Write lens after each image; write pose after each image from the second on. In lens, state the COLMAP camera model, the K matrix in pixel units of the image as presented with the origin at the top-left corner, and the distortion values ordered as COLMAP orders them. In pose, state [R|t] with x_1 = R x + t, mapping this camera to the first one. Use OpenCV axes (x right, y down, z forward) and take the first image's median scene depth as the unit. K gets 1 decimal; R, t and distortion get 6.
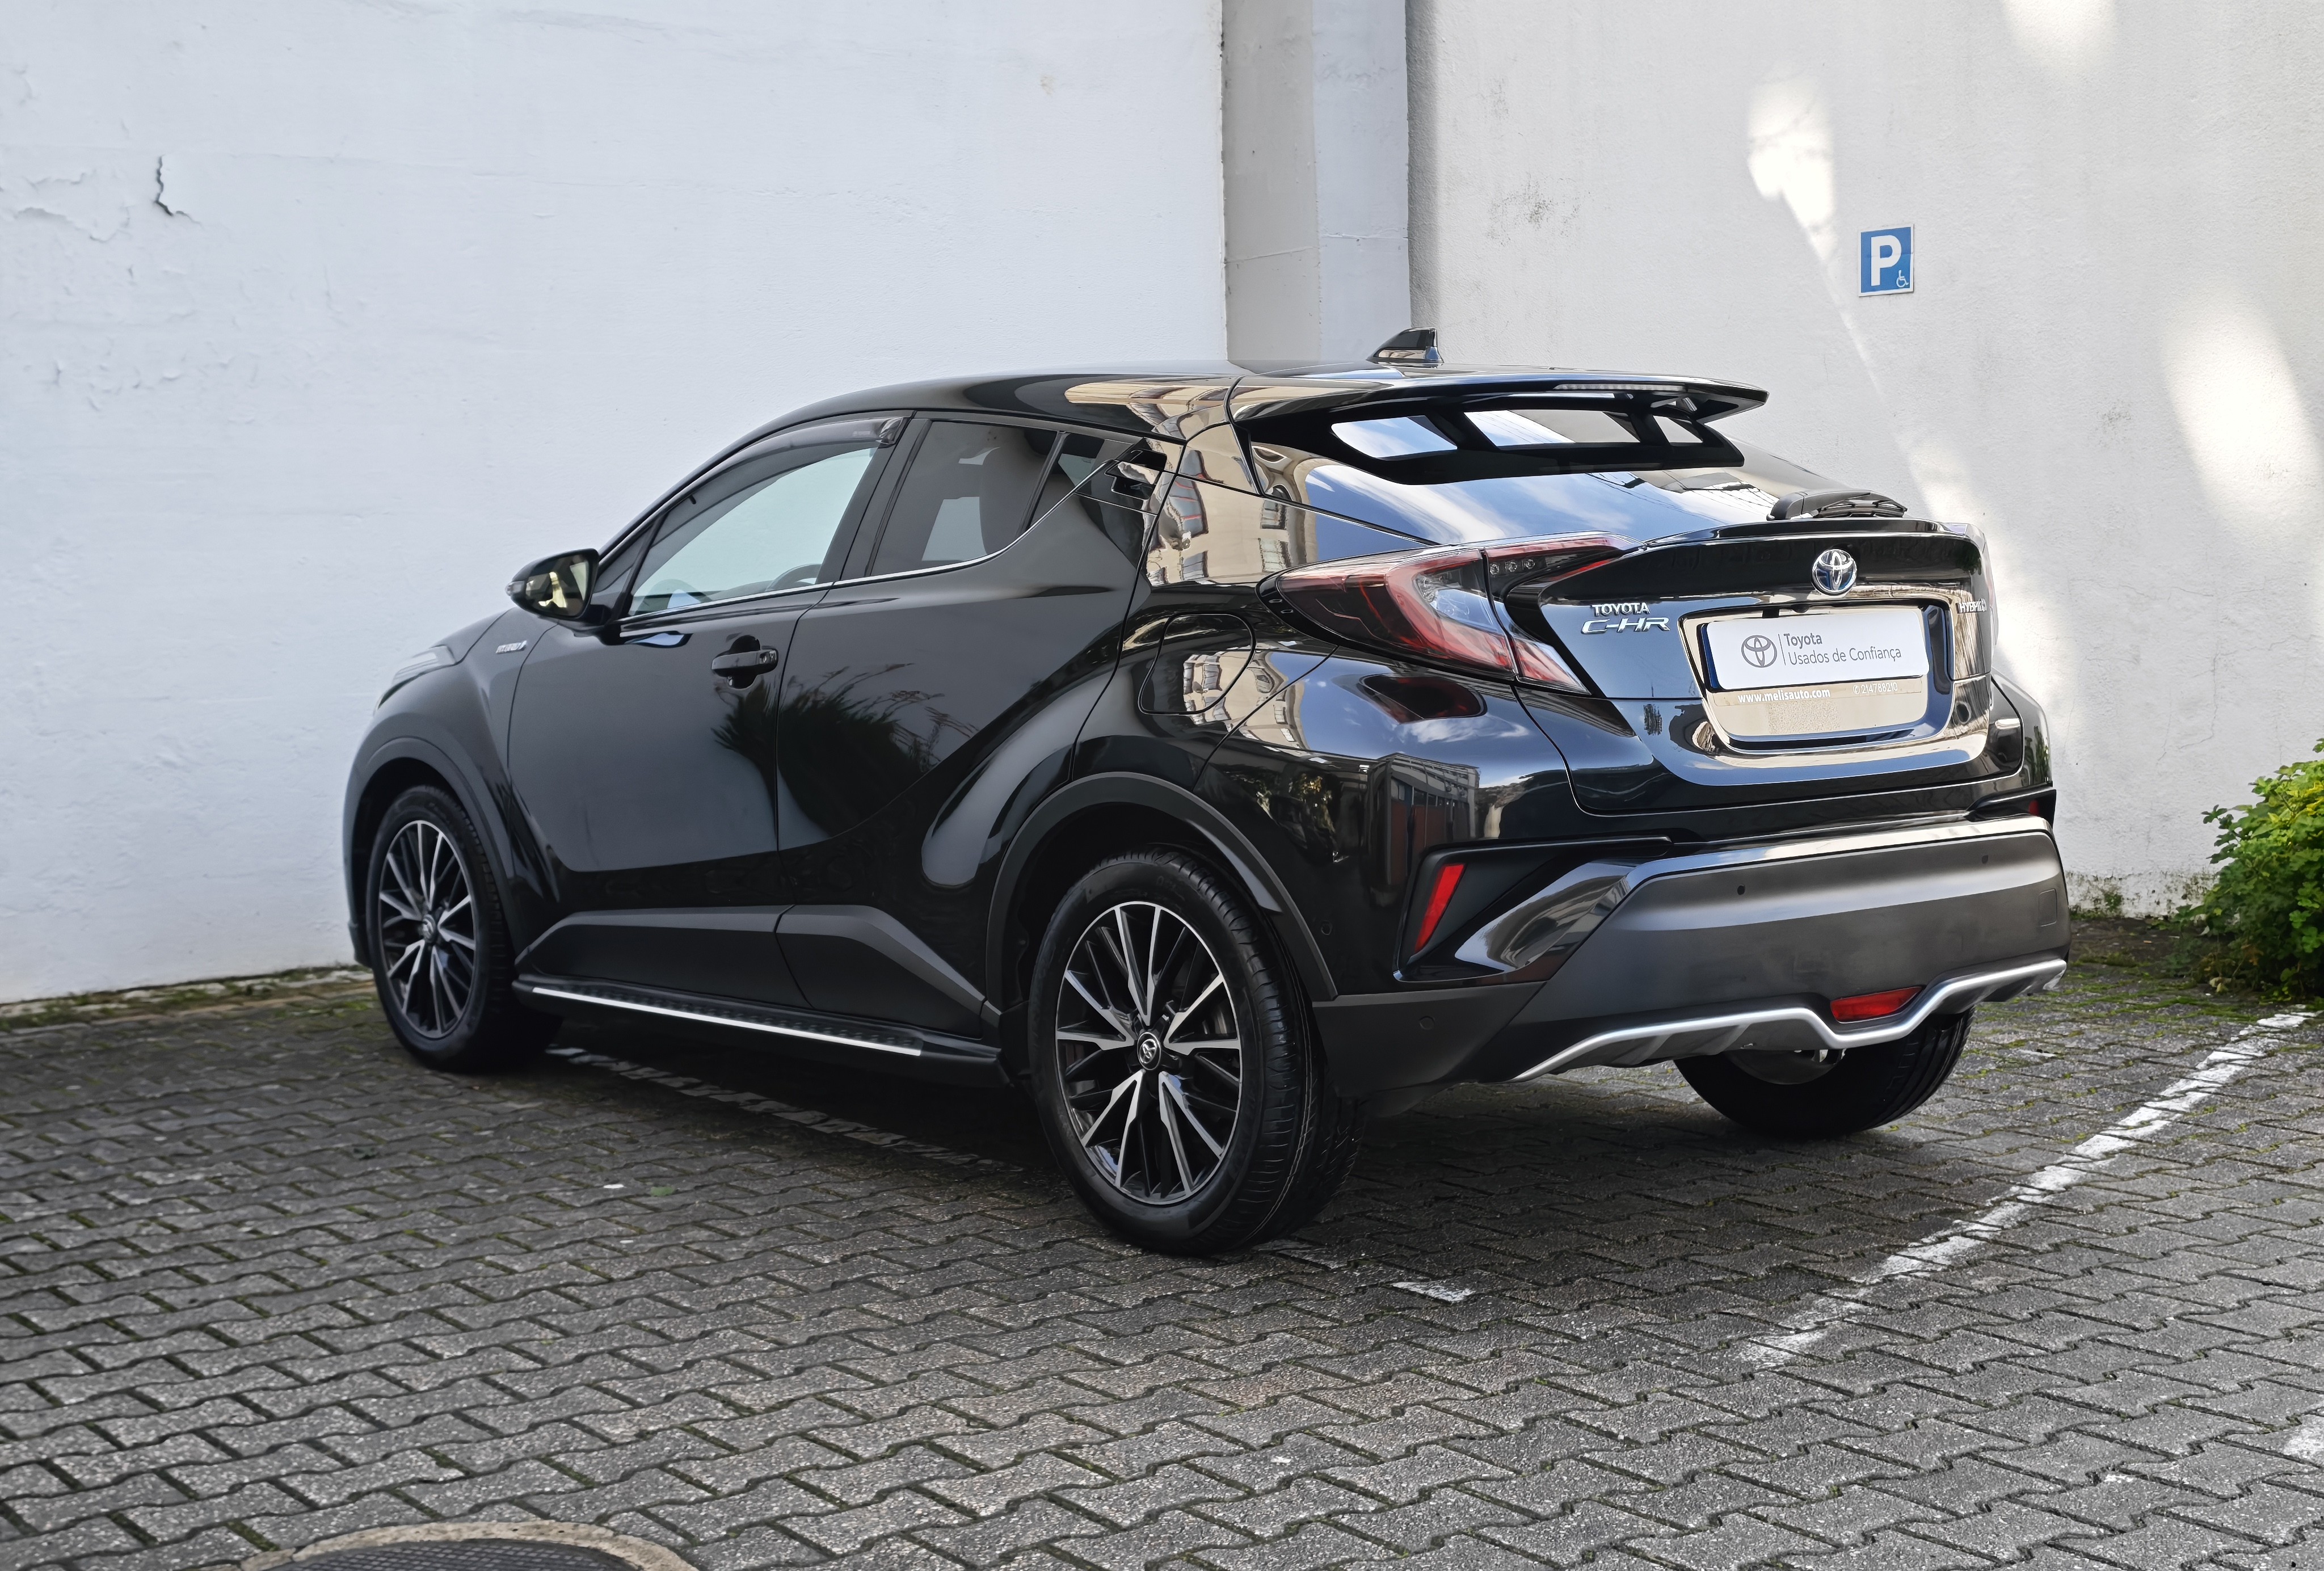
lens RADIAL K [[3087.5, 0, 1162.0], [0, 3087.5, 785.5], [0, 0, 1]] dist [0.171738, -0.540648]
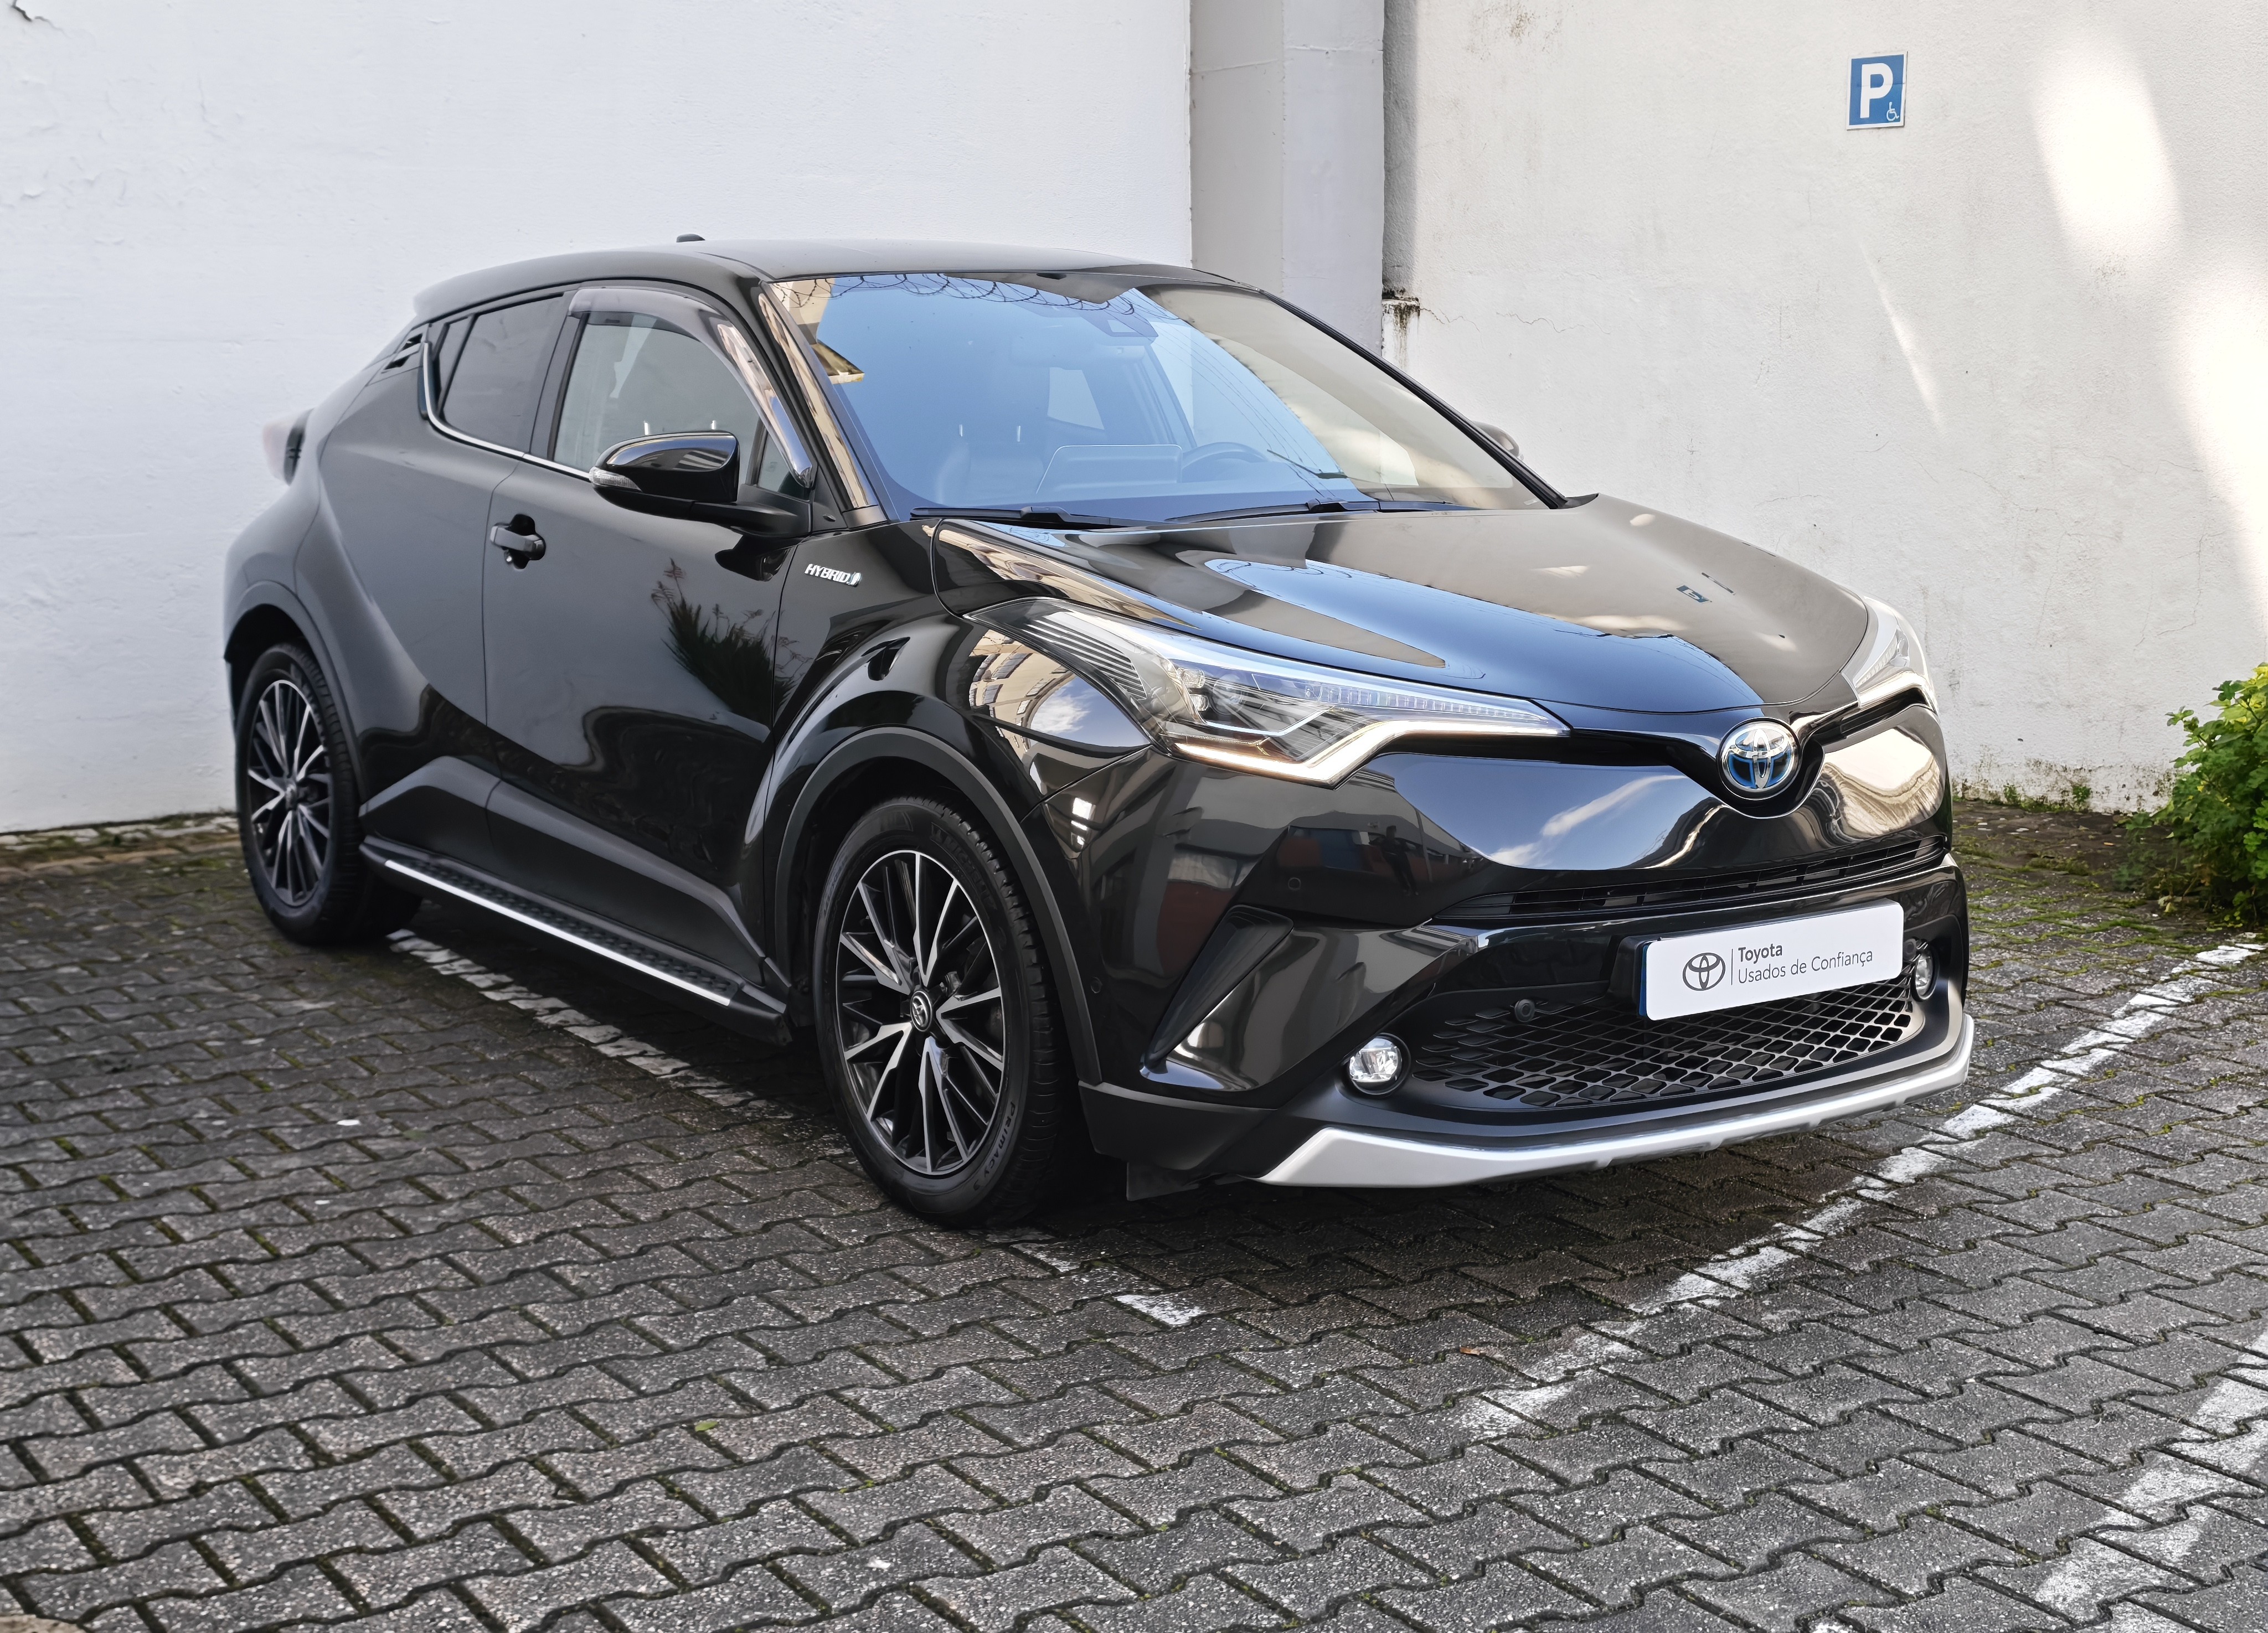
lens RADIAL K [[3029.6, 0, 1102.8], [0, 3029.6, 845.2], [0, 0, 1]] dist [0.182534, -0.594729]
pose [[0.998453, 0.026767, -0.048735, 0.085390], [-0.022110, 0.995353, 0.093722, -0.041528], [0.051017, -0.092499, 0.994405, 0.102169]]
